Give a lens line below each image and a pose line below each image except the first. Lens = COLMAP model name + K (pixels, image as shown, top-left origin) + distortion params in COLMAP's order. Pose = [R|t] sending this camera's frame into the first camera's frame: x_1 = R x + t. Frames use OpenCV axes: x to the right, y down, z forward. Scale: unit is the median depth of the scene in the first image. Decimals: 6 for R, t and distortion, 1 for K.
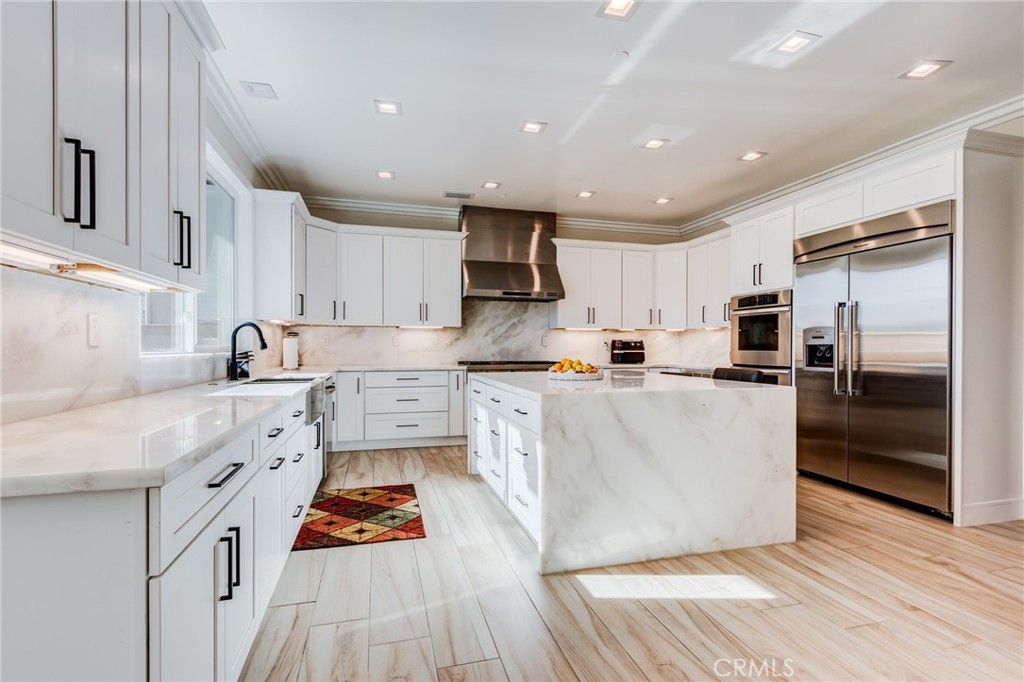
lens RADIAL K [[477.7, 0, 508.2], [0, 477.7, 346.9], [0, 0, 1]] dist [0.004748, -0.000198]
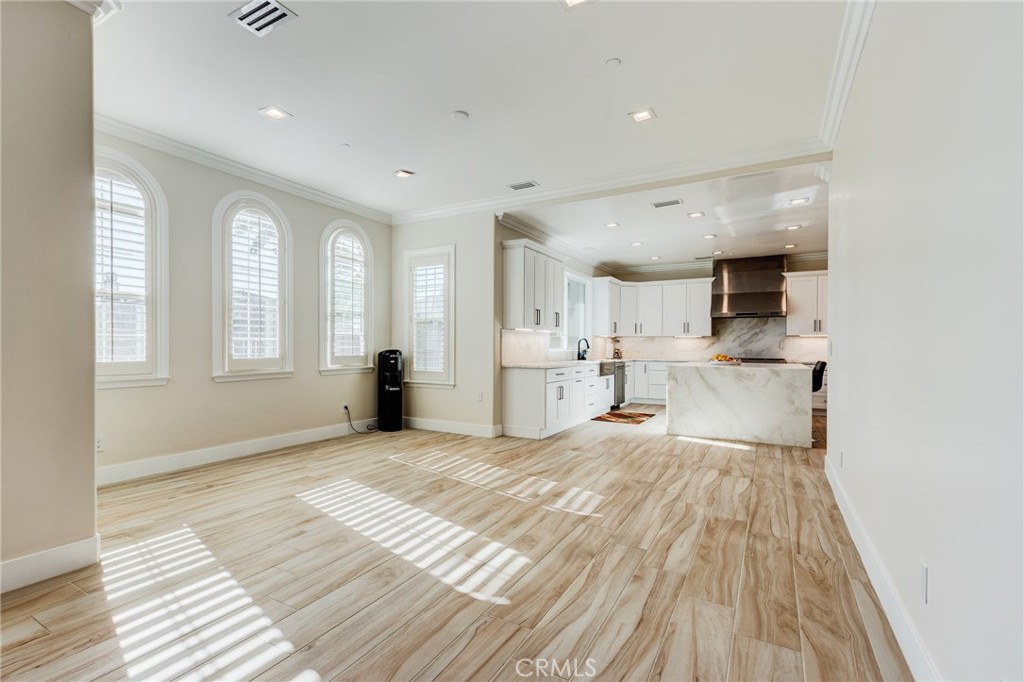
lens RADIAL K [[466.3, 0, 497.8], [0, 466.3, 347.9], [0, 0, 1]] dist [0.005779, -0.000653]
pose [[0.696113, 0.003717, -0.717923, 0.702299], [-0.005125, 0.999987, 0.000208, 0.002465], [0.717914, 0.003534, 0.696122, -0.814682]]
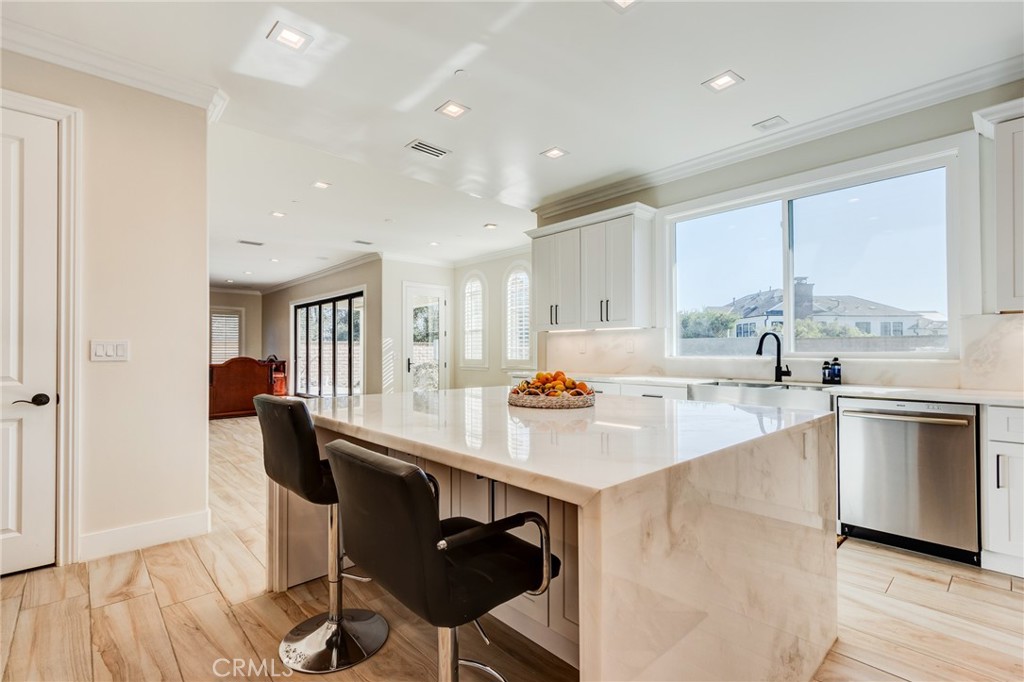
lens RADIAL K [[466.3, 0, 497.8], [0, 466.3, 347.9], [0, 0, 1]] dist [0.005779, -0.000653]
pose [[-0.894518, -0.003555, -0.447017, 0.393246], [-0.000876, 0.999980, -0.006199, -0.003617], [0.447031, -0.005153, -0.894504, 1.239538]]
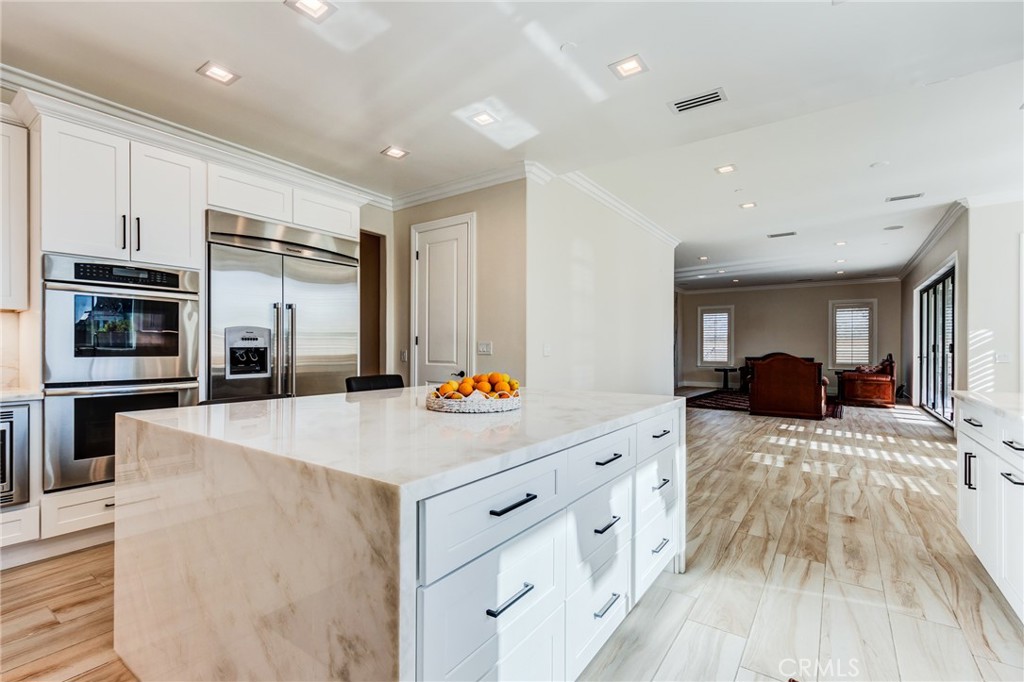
lens RADIAL K [[466.3, 0, 497.8], [0, 466.3, 347.9], [0, 0, 1]] dist [0.005779, -0.000653]
pose [[-0.621730, -0.003221, 0.783225, -0.262435], [-0.002300, 0.999995, 0.002287, -0.006385], [-0.783229, -0.000379, -0.621734, 1.080424]]
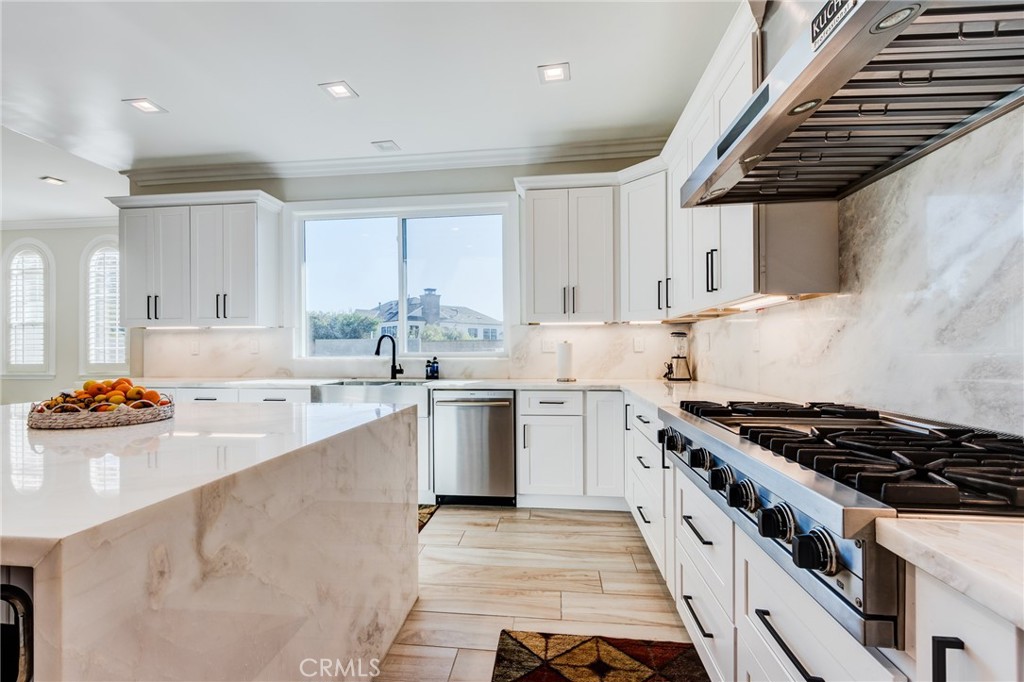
lens RADIAL K [[466.3, 0, 497.8], [0, 466.3, 347.9], [0, 0, 1]] dist [0.005779, -0.000653]
pose [[-0.384183, -0.005830, -0.923239, 0.351608], [0.002165, 0.999972, -0.007215, -0.003792], [0.923254, -0.004771, -0.384160, 1.265378]]
